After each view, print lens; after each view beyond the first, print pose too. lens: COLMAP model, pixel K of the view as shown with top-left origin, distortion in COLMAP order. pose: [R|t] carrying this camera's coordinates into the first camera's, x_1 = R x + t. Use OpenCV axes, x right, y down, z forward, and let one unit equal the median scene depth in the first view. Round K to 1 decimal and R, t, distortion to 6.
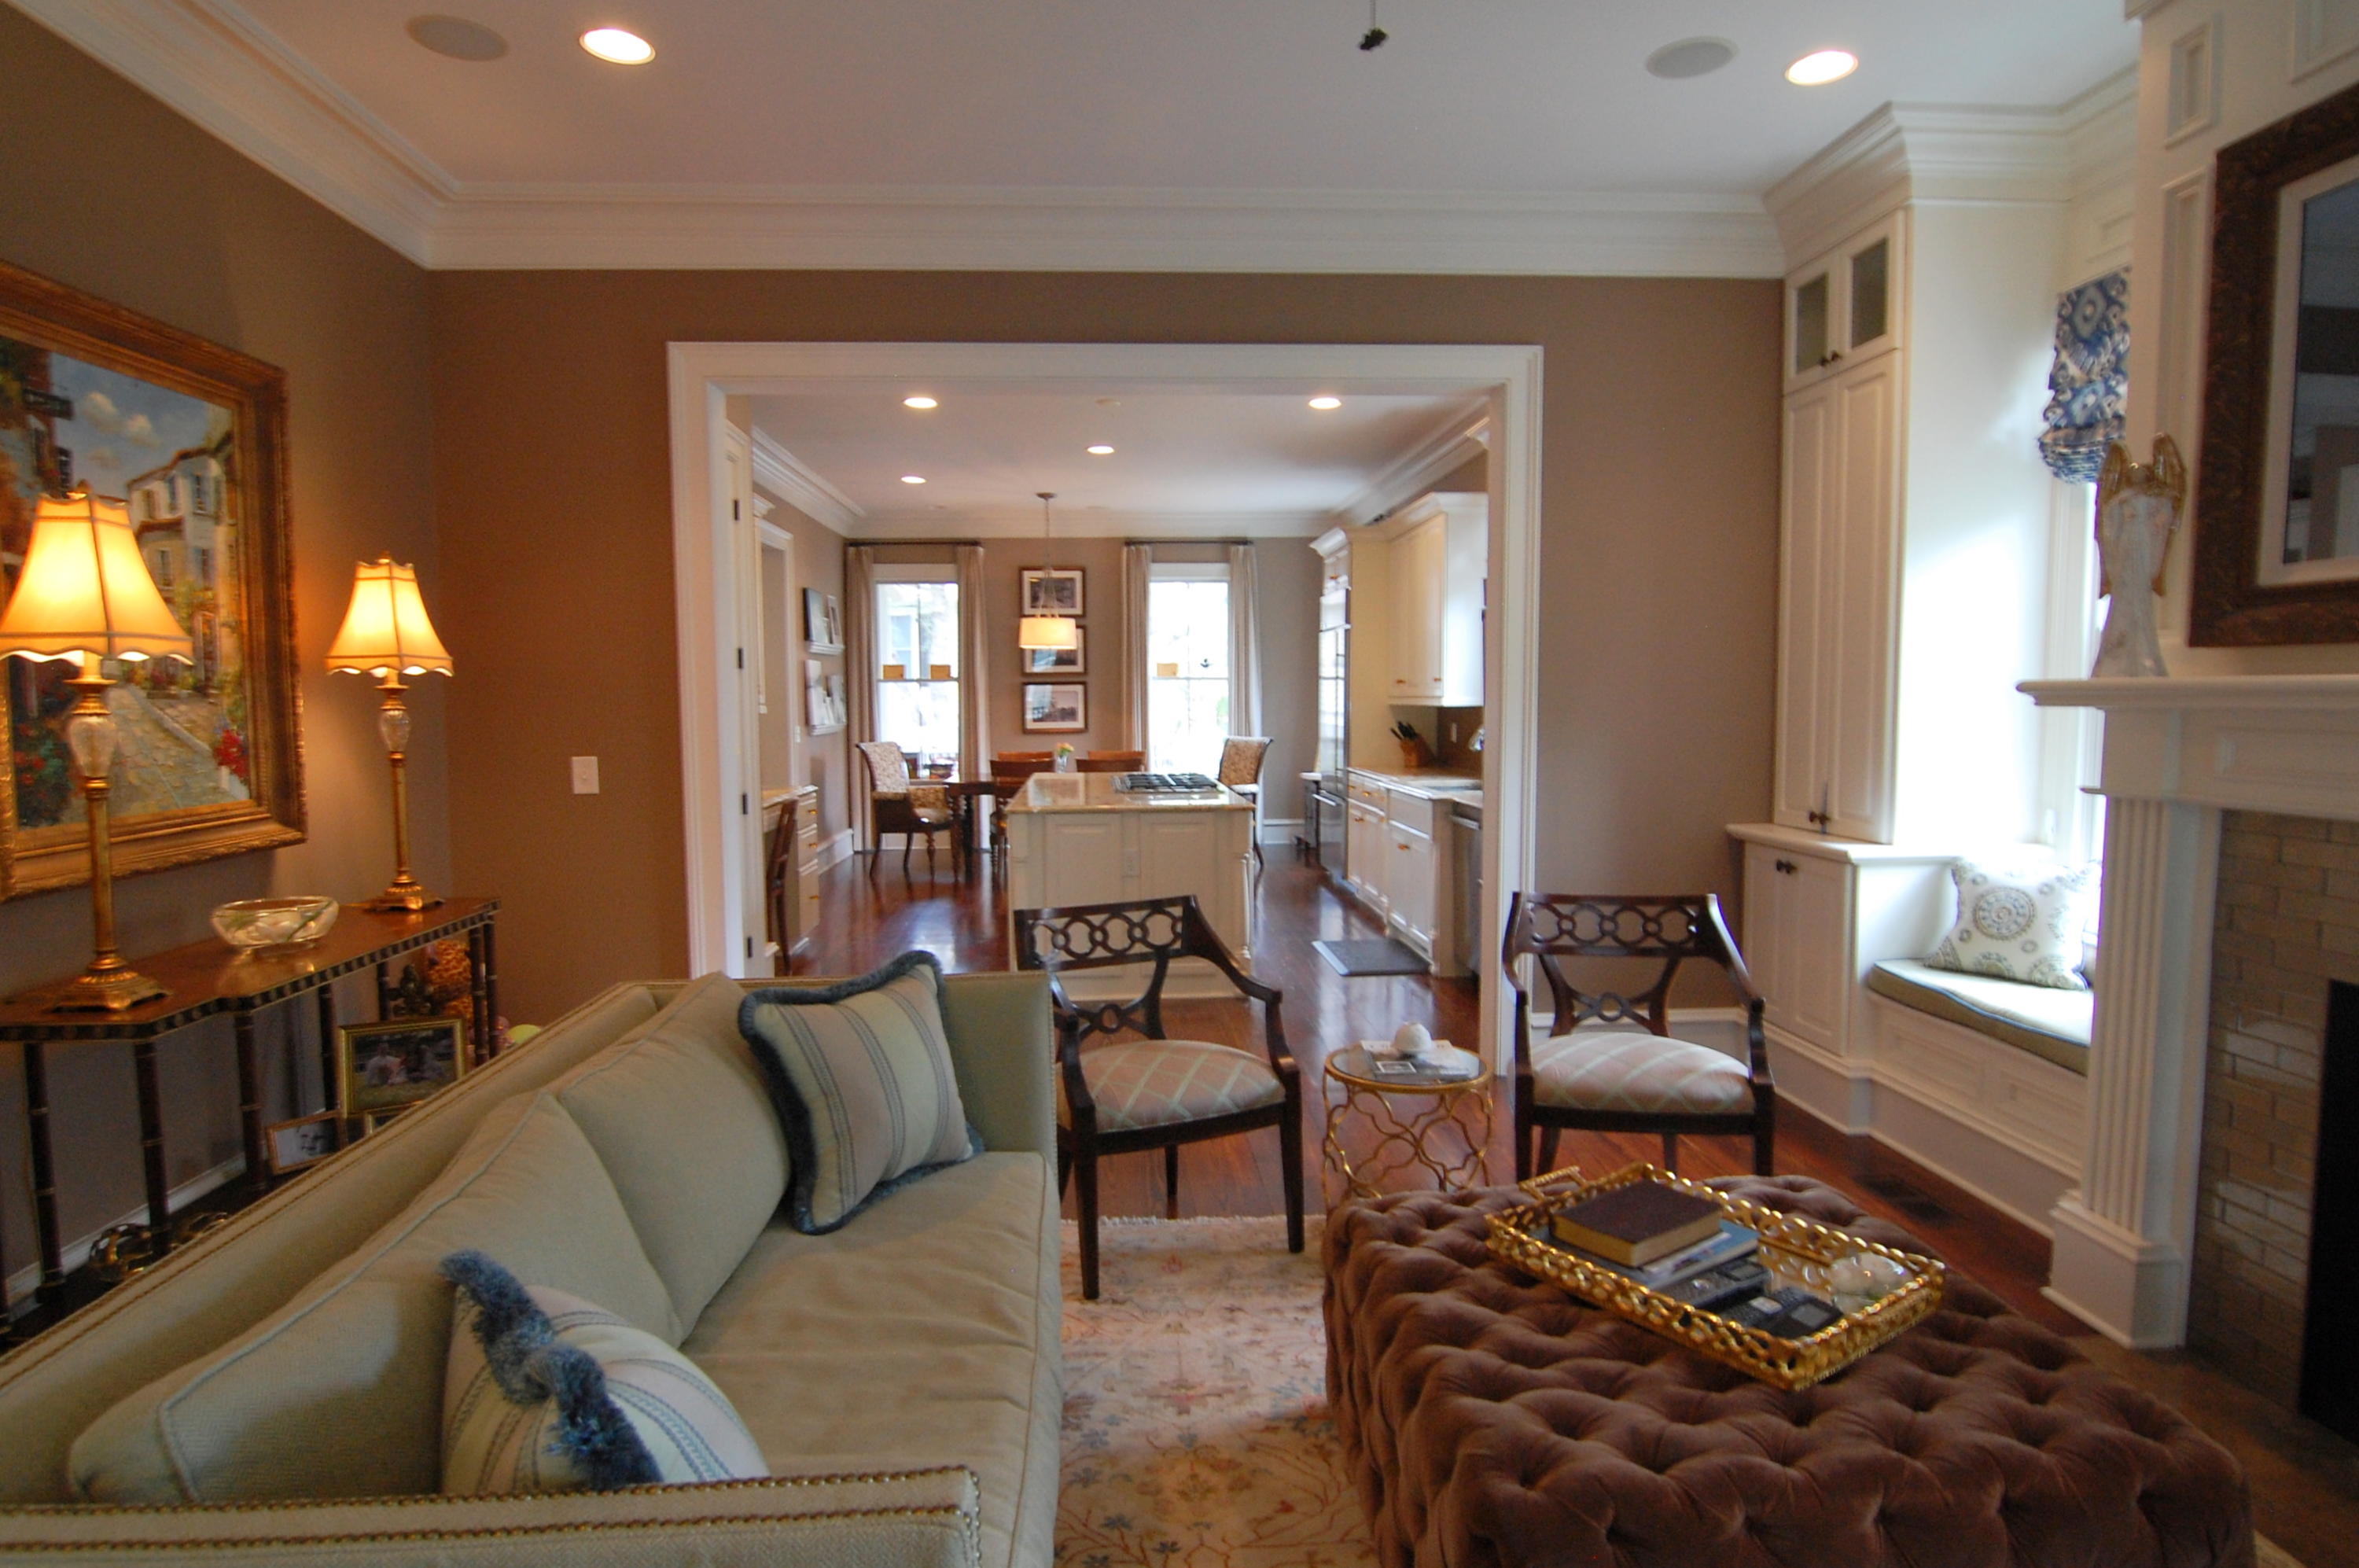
lens RADIAL K [[1291.3, 0, 1158.7], [0, 1291.3, 792.2], [0, 0, 1]] dist [-0.007402, -0.011408]
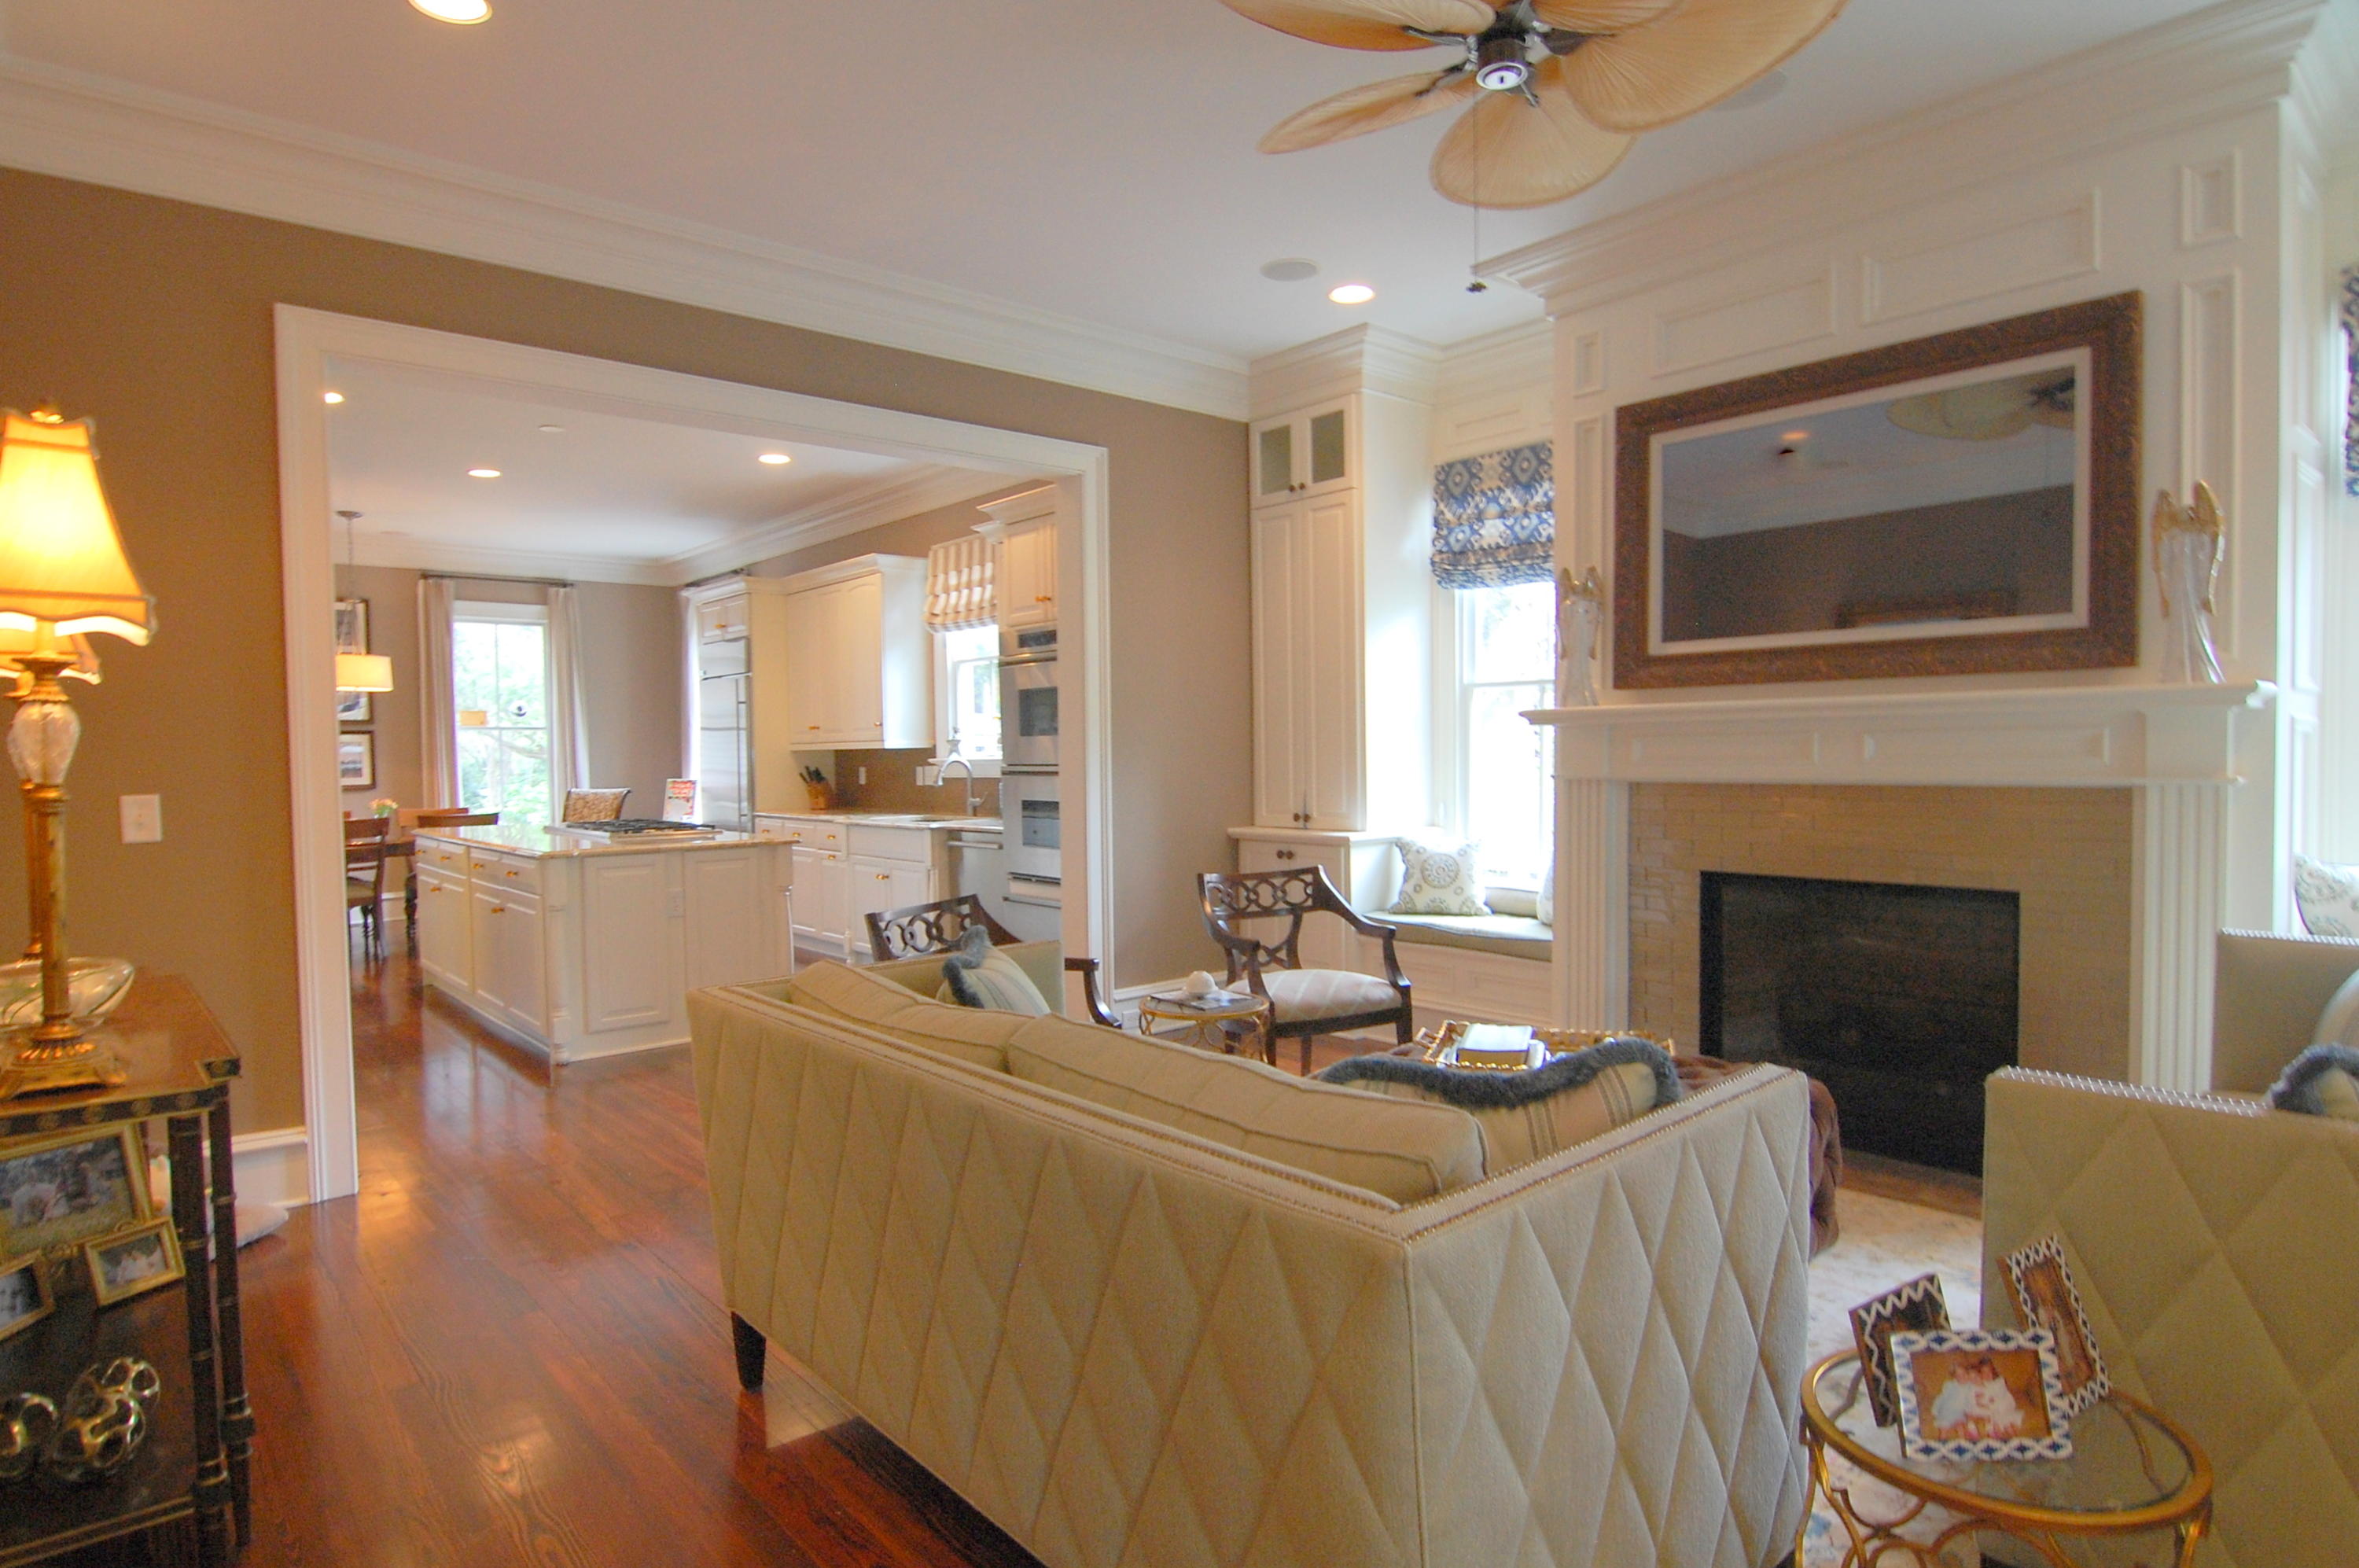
lens RADIAL K [[1291.3, 0, 1158.7], [0, 1291.3, 792.2], [0, 0, 1]] dist [-0.007402, -0.011408]
pose [[0.793936, -0.021767, 0.607612, -0.282437], [0.052248, 0.998105, -0.032514, 0.018933], [-0.605753, 0.057561, 0.793568, -0.000666]]
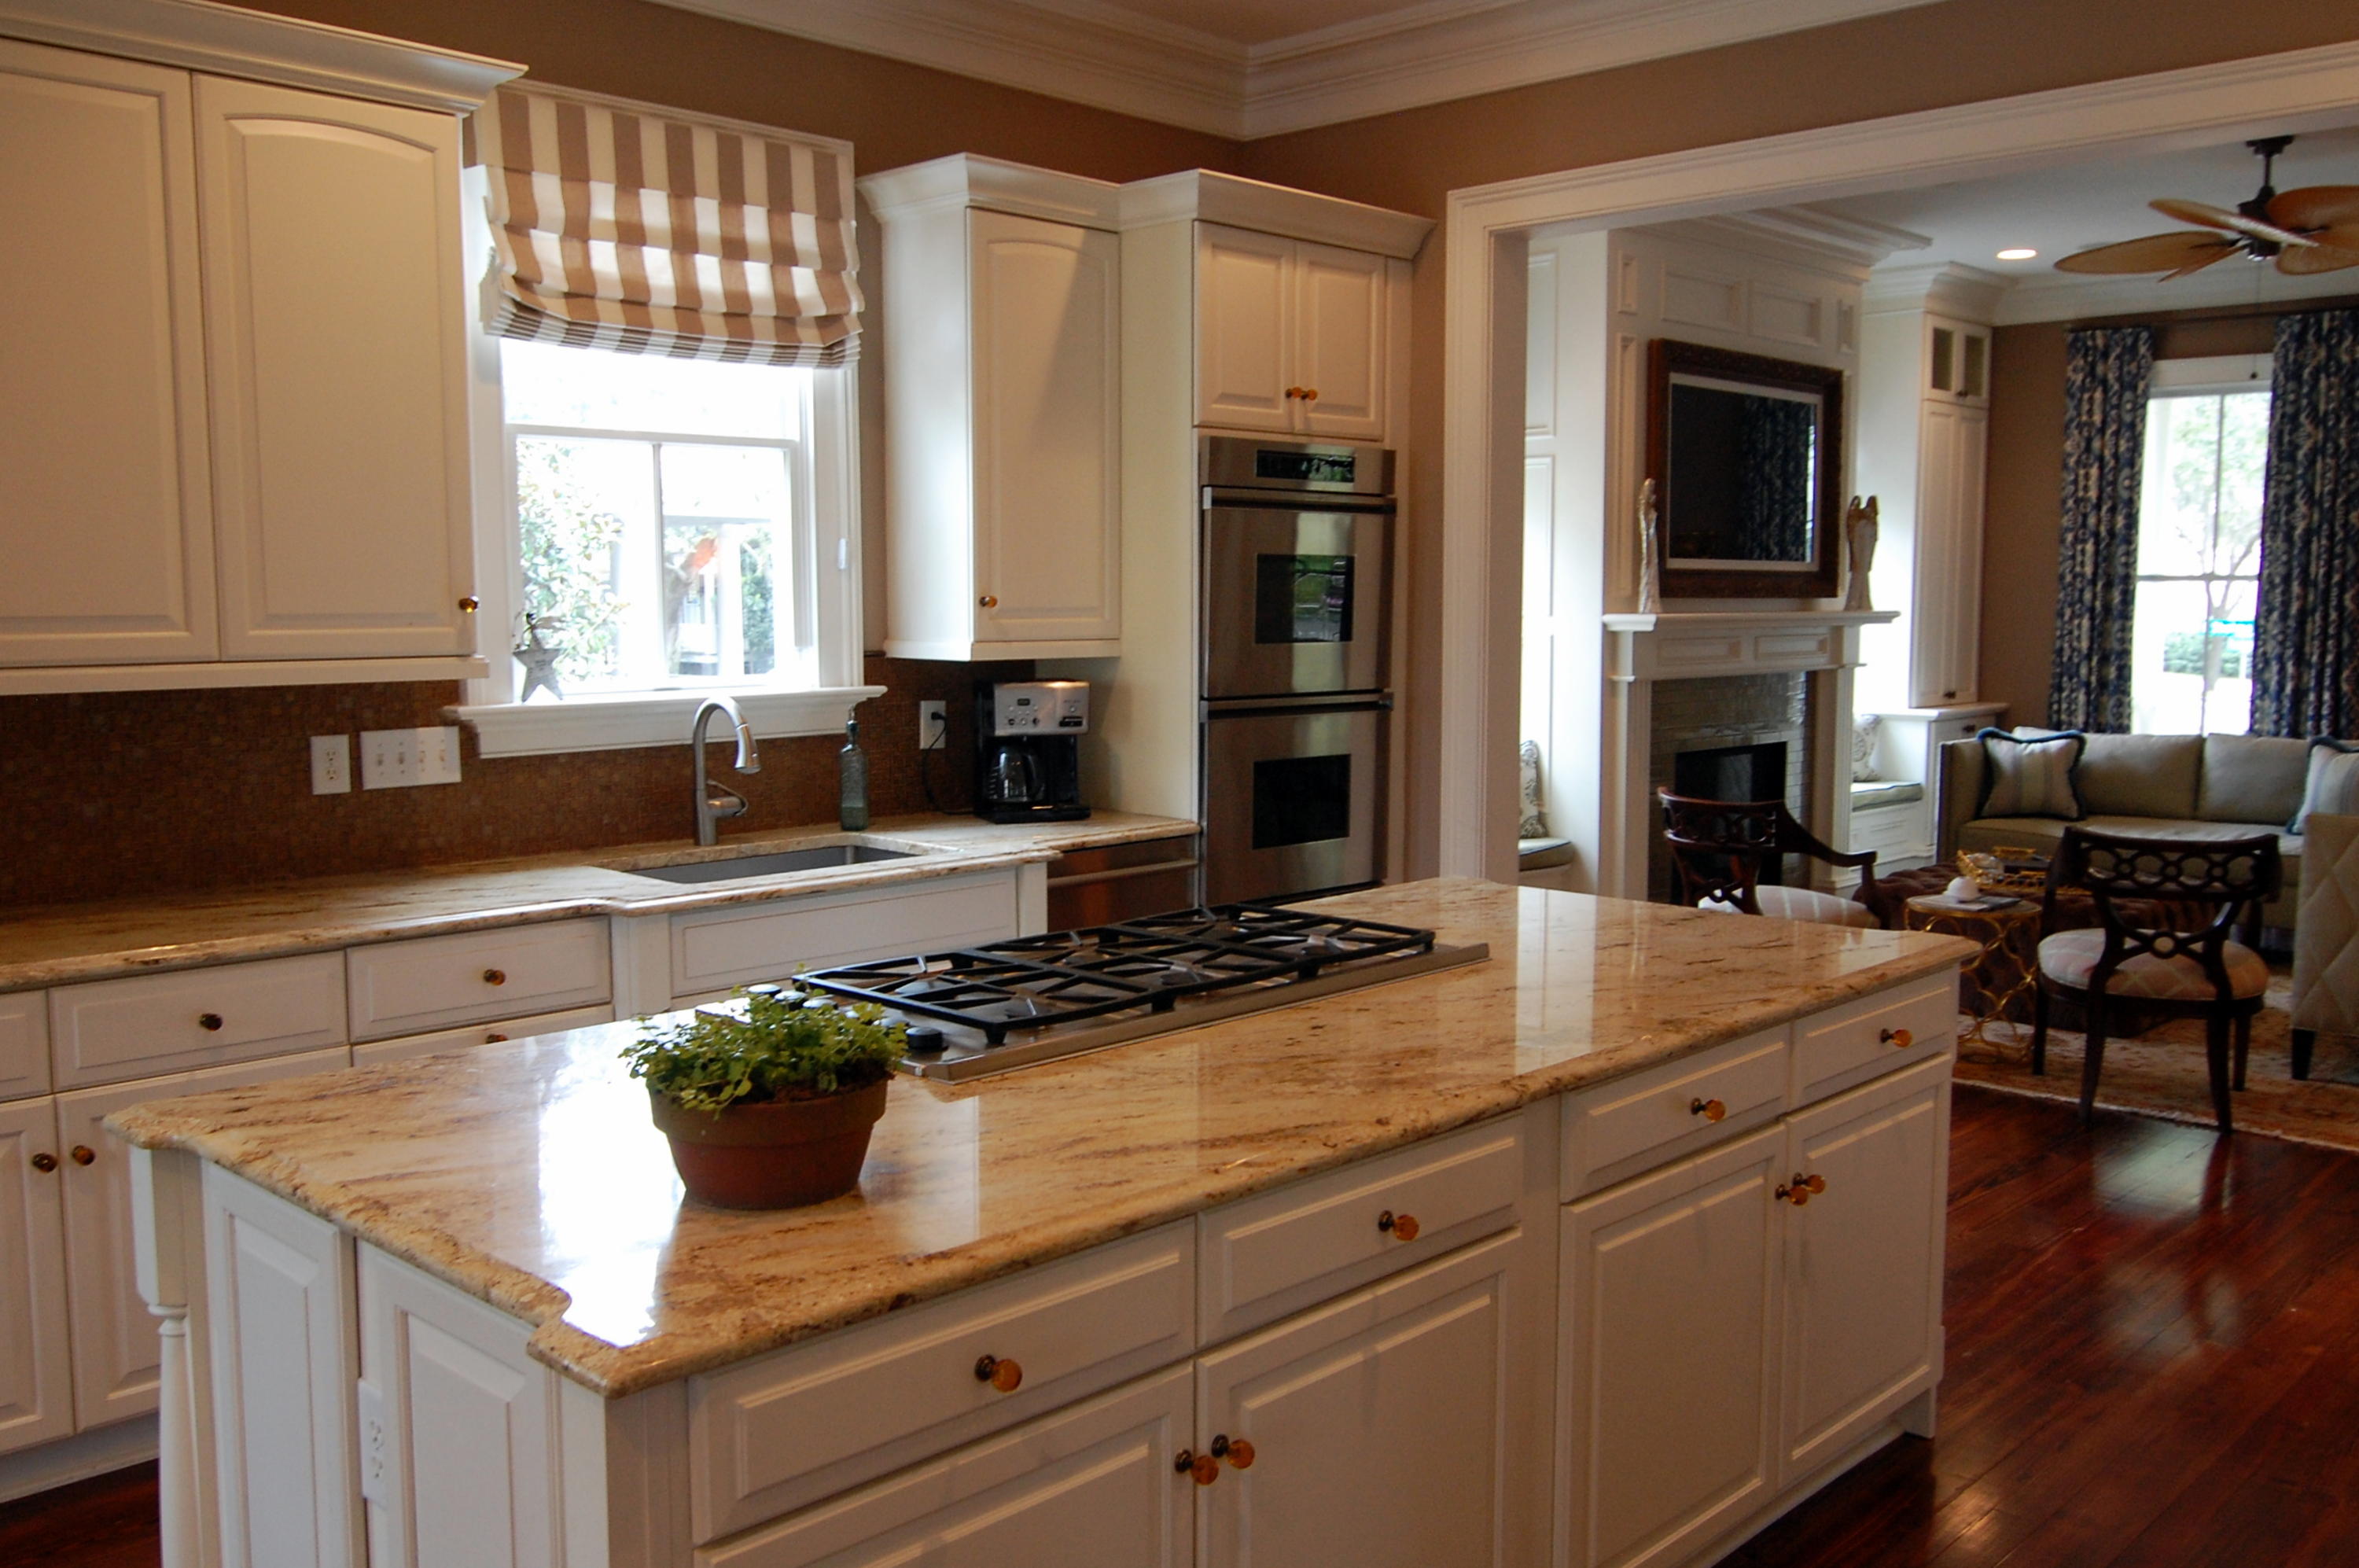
lens RADIAL K [[1996.9, 0, 1179.5], [0, 1996.9, 784.0], [0, 0, 1]] dist [0.002833, 0.001040]
pose [[-0.685776, -0.069418, 0.724495, -0.328379], [0.053413, 0.987957, 0.145220, -0.117131], [-0.725850, 0.138286, -0.673809, 1.345546]]
